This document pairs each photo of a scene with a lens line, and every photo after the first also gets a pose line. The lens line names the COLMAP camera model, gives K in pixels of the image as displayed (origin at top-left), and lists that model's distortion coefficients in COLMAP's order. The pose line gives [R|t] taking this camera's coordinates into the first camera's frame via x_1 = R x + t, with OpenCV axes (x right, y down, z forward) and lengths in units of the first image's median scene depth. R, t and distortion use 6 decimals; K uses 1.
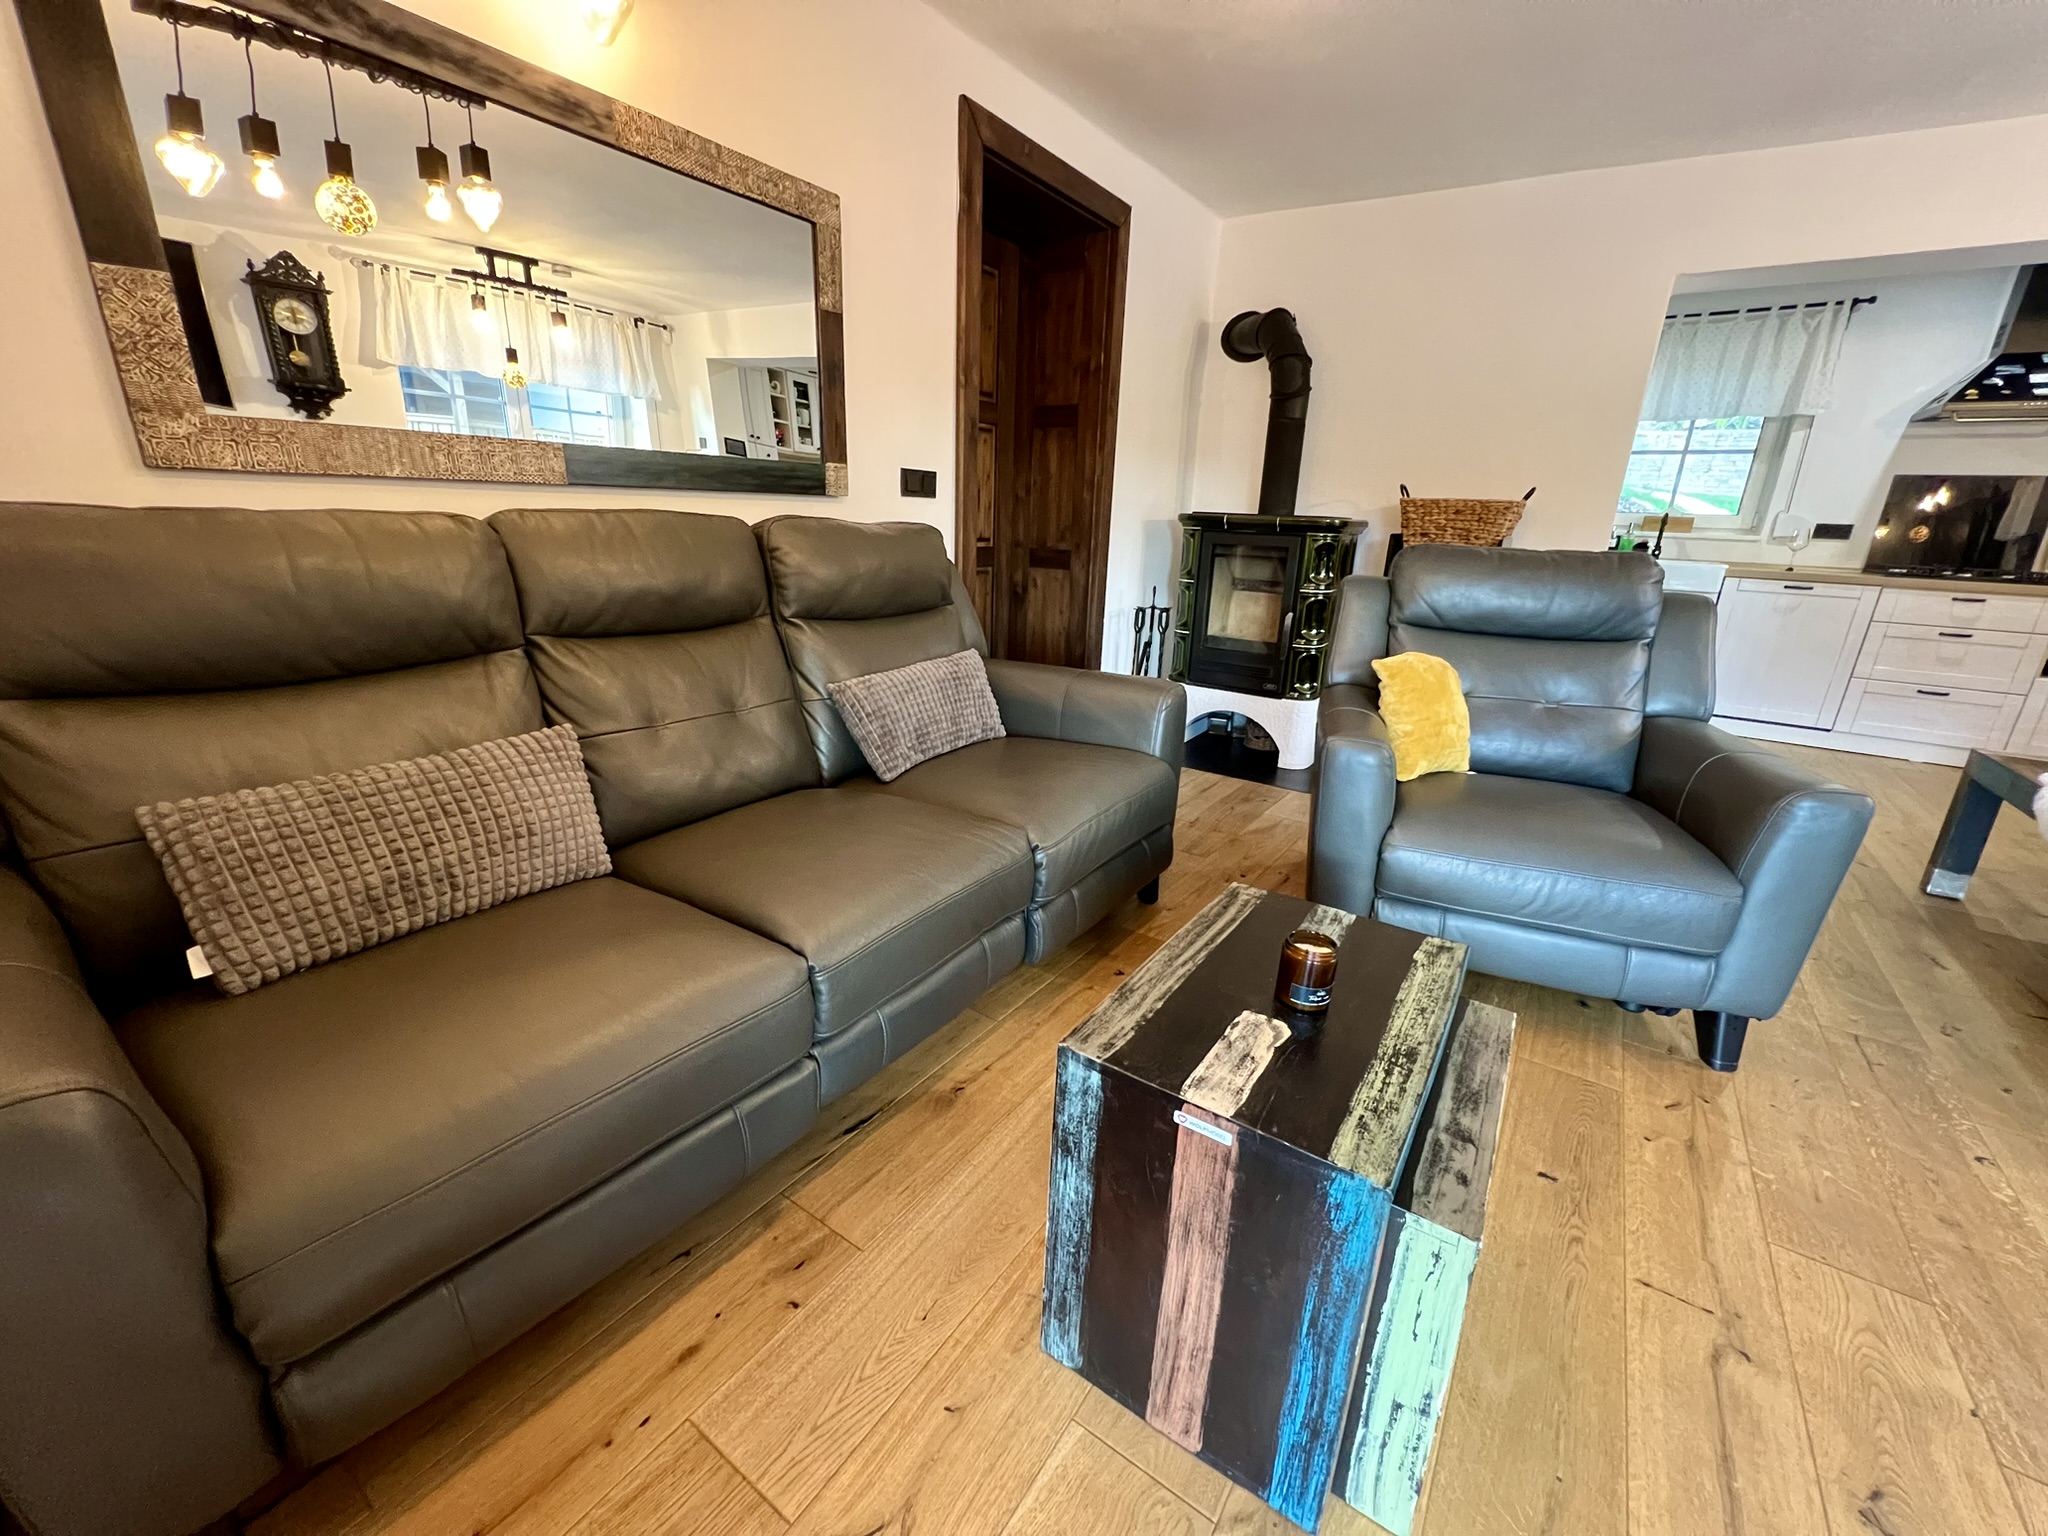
lens RADIAL K [[821.5, 0, 1024.0], [0, 821.5, 768.0], [0, 0, 1]] dist [0.000940, 0.000266]
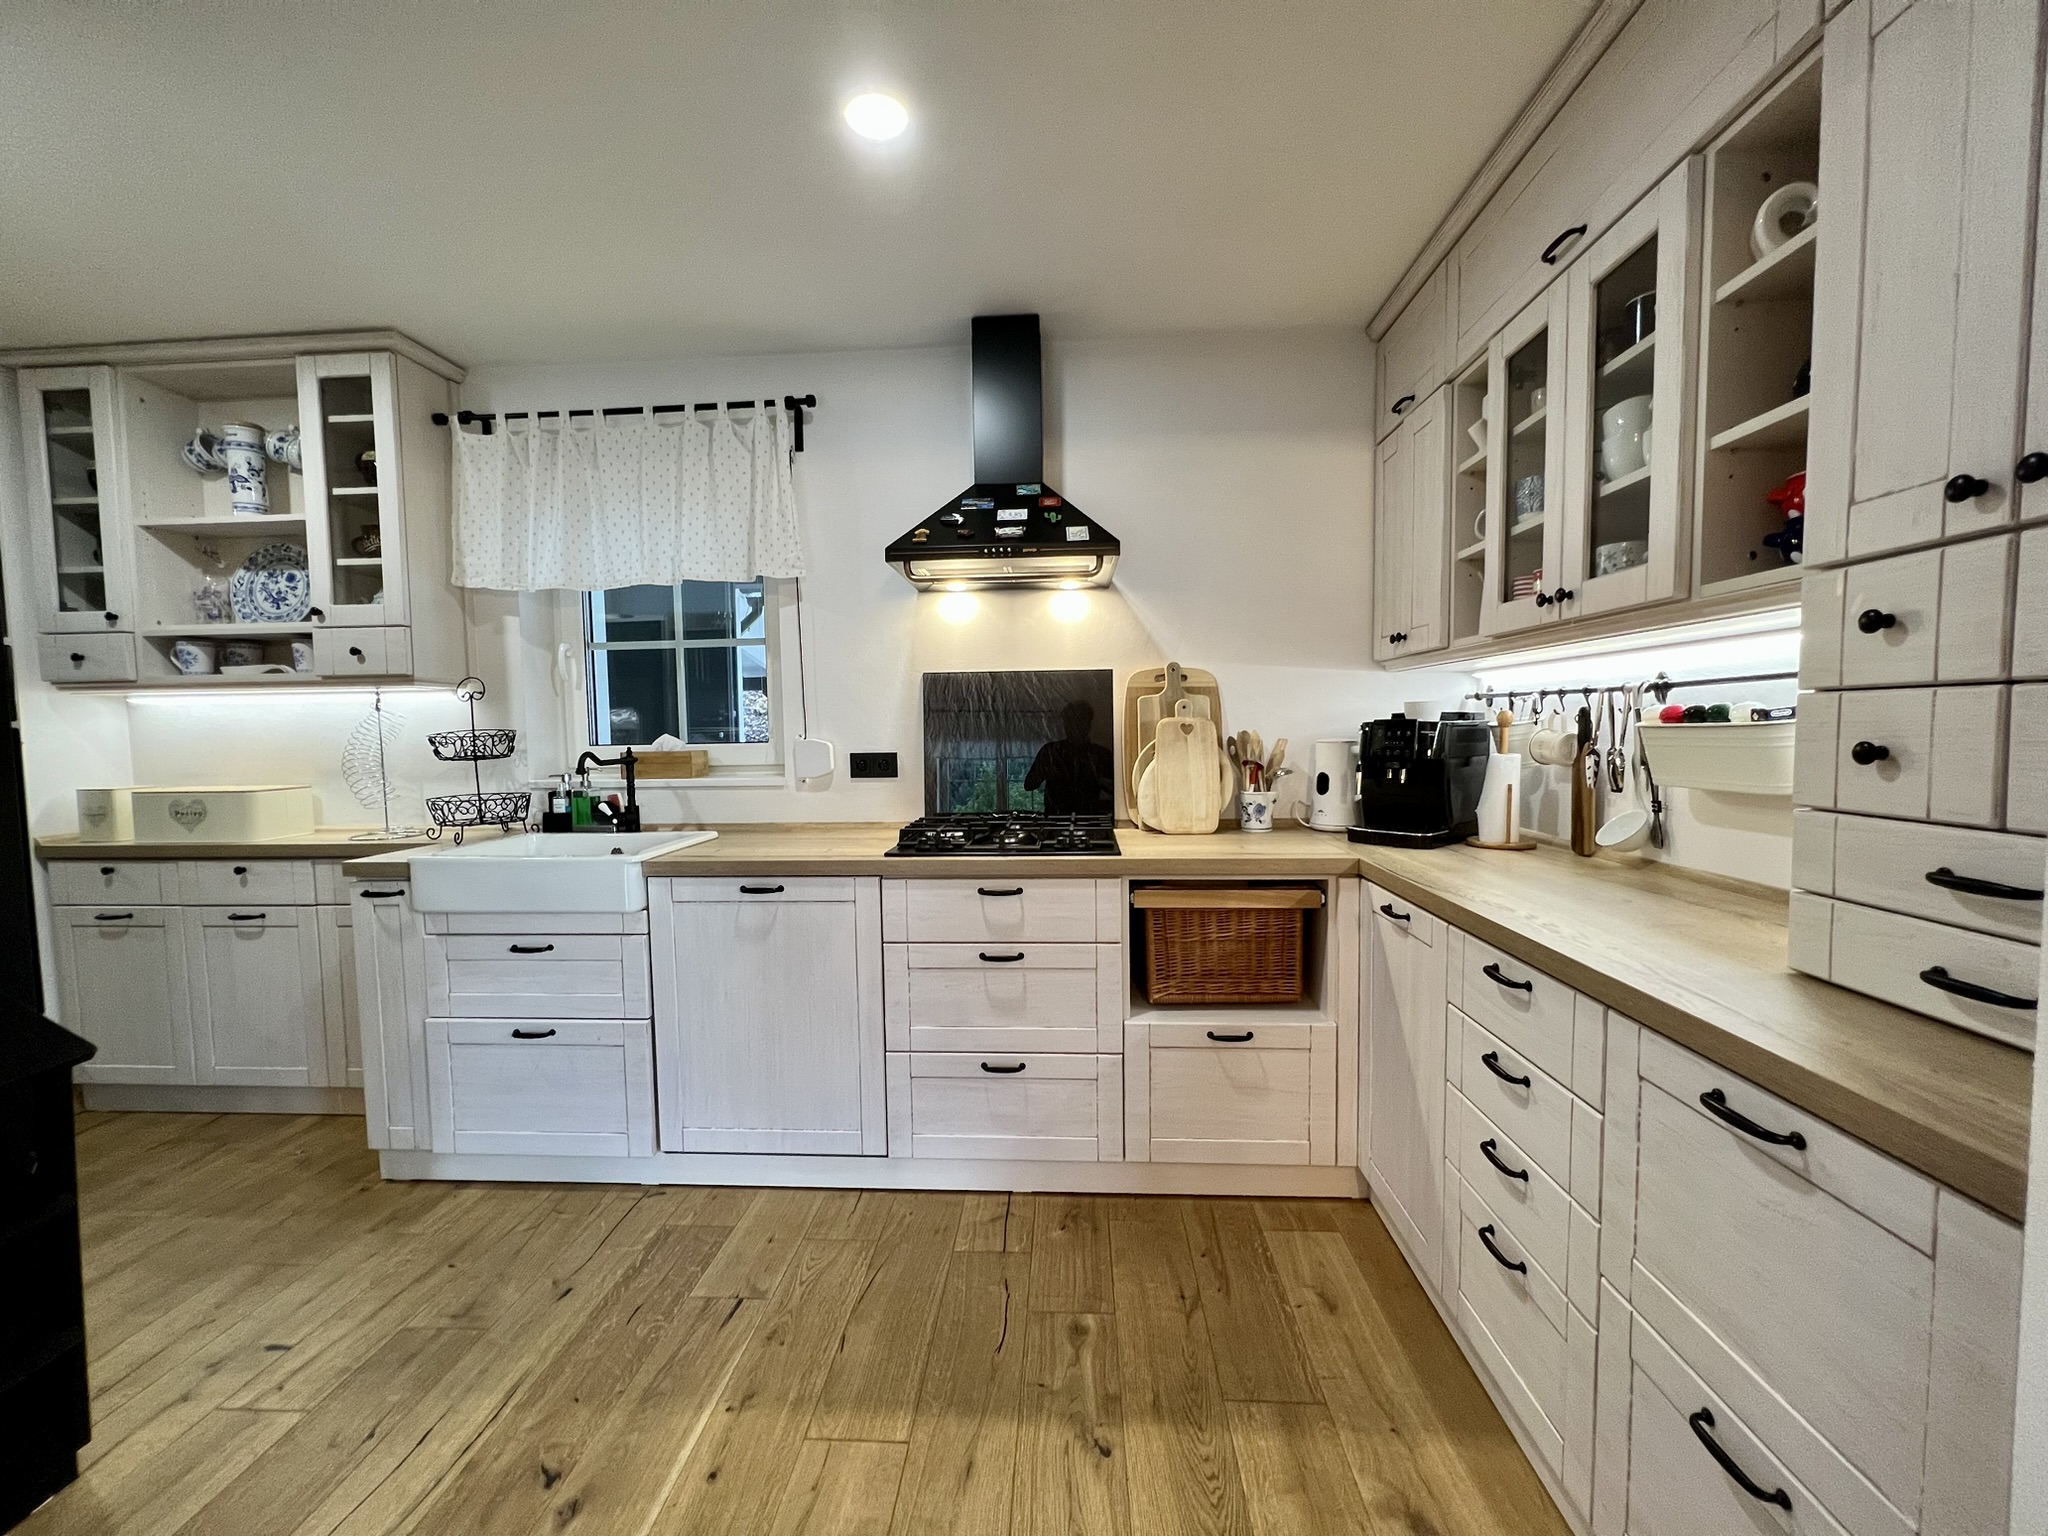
lens RADIAL K [[821.5, 0, 1024.0], [0, 821.5, 768.0], [0, 0, 1]] dist [0.000940, 0.000266]
pose [[0.851996, -0.082766, 0.516964, 0.874808], [0.206804, 0.960330, -0.187080, -0.174126], [-0.480972, 0.266302, 0.835314, 0.518852]]
